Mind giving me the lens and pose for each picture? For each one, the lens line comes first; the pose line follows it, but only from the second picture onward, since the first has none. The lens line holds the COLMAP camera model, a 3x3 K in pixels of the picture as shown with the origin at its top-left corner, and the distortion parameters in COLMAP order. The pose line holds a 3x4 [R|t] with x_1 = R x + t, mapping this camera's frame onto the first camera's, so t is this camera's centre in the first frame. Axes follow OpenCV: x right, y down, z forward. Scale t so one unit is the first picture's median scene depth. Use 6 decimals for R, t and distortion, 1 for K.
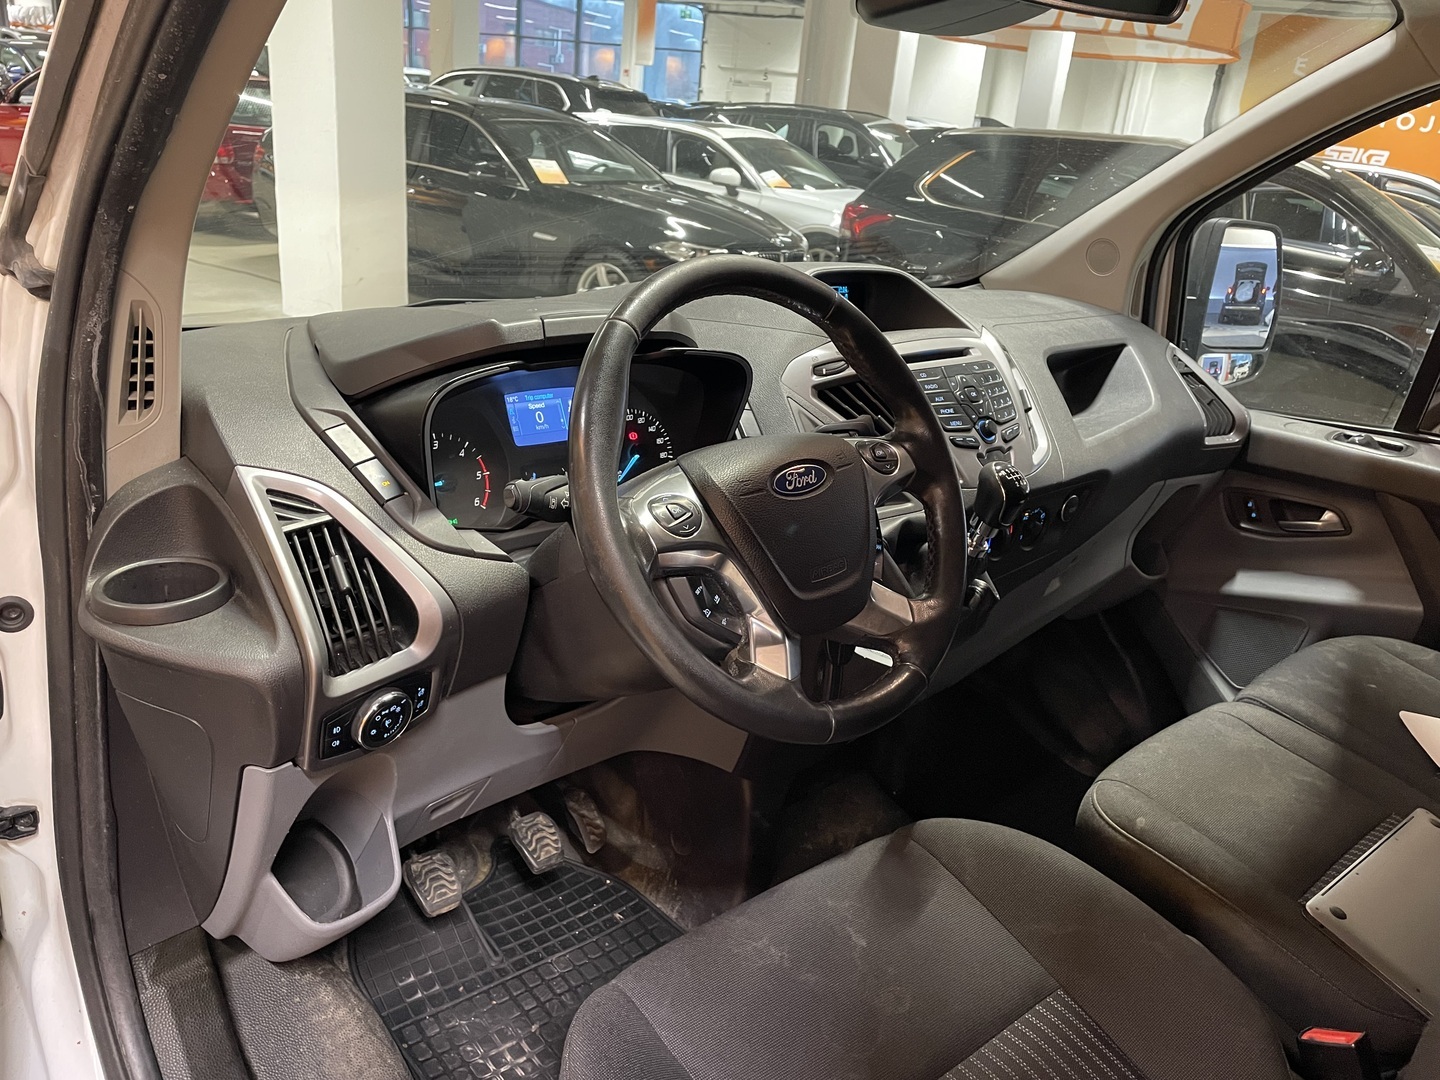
lens RADIAL K [[1089.4, 0, 727.5], [0, 1089.4, 533.9], [0, 0, 1]] dist [0.129657, -0.174936]
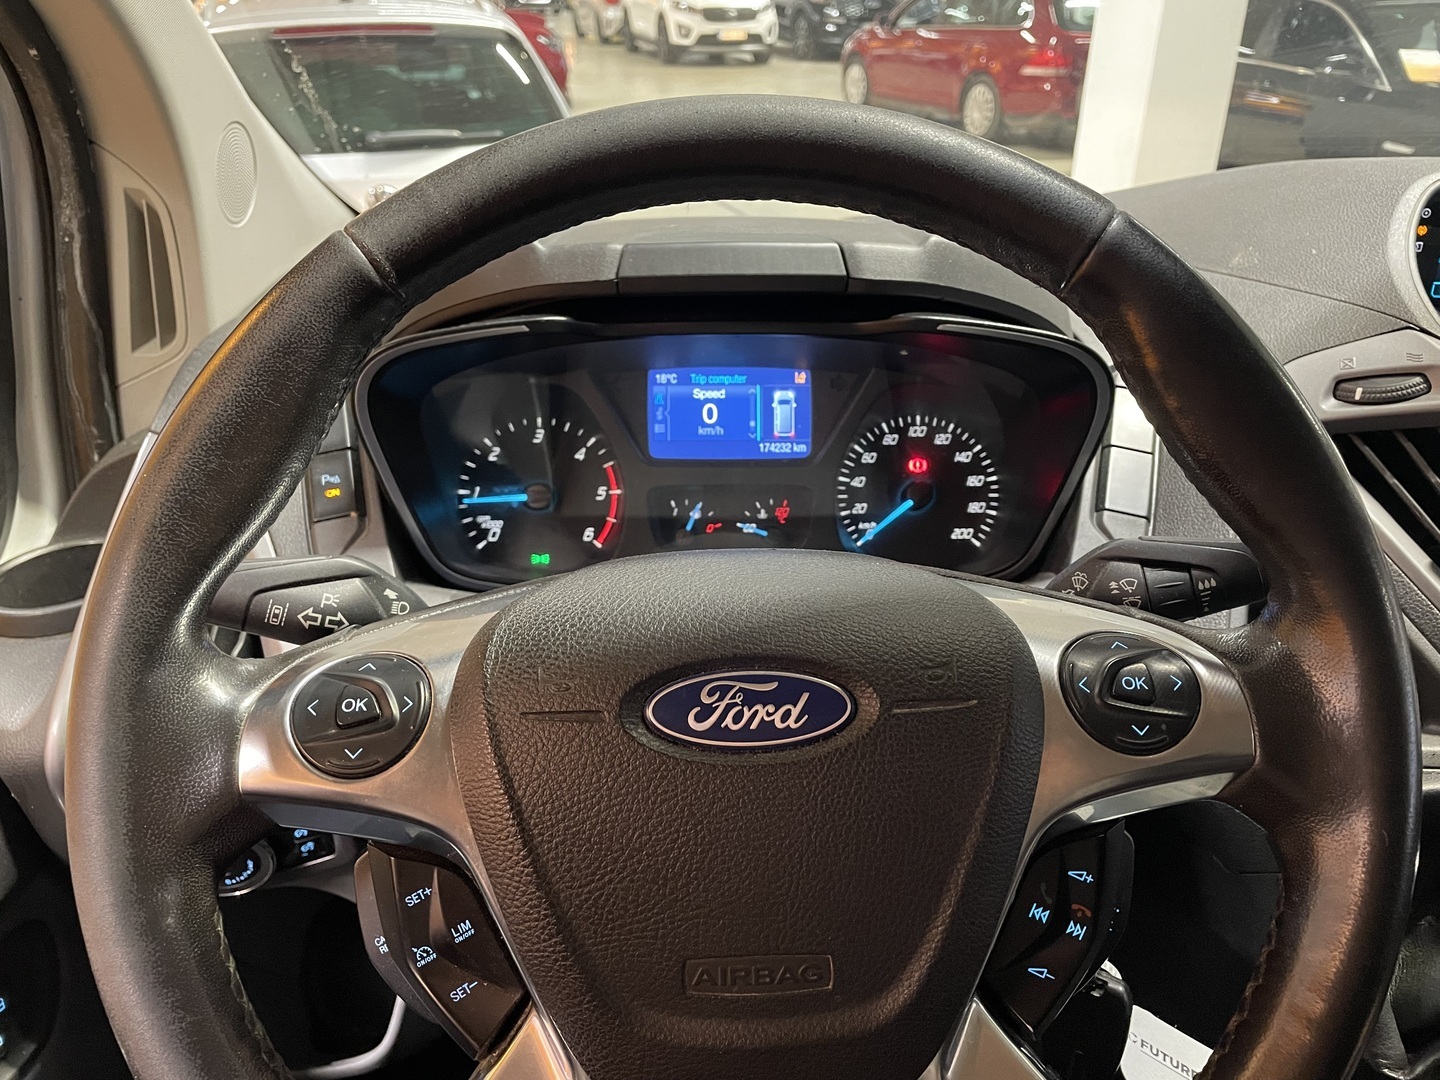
lens RADIAL K [[1089.4, 0, 727.5], [0, 1089.4, 533.9], [0, 0, 1]] dist [0.129657, -0.174936]
pose [[0.744699, 0.215037, -0.631809, 0.195076], [-0.174040, 0.976487, 0.127211, -0.106088], [0.644308, 0.015226, 0.764614, 0.494543]]
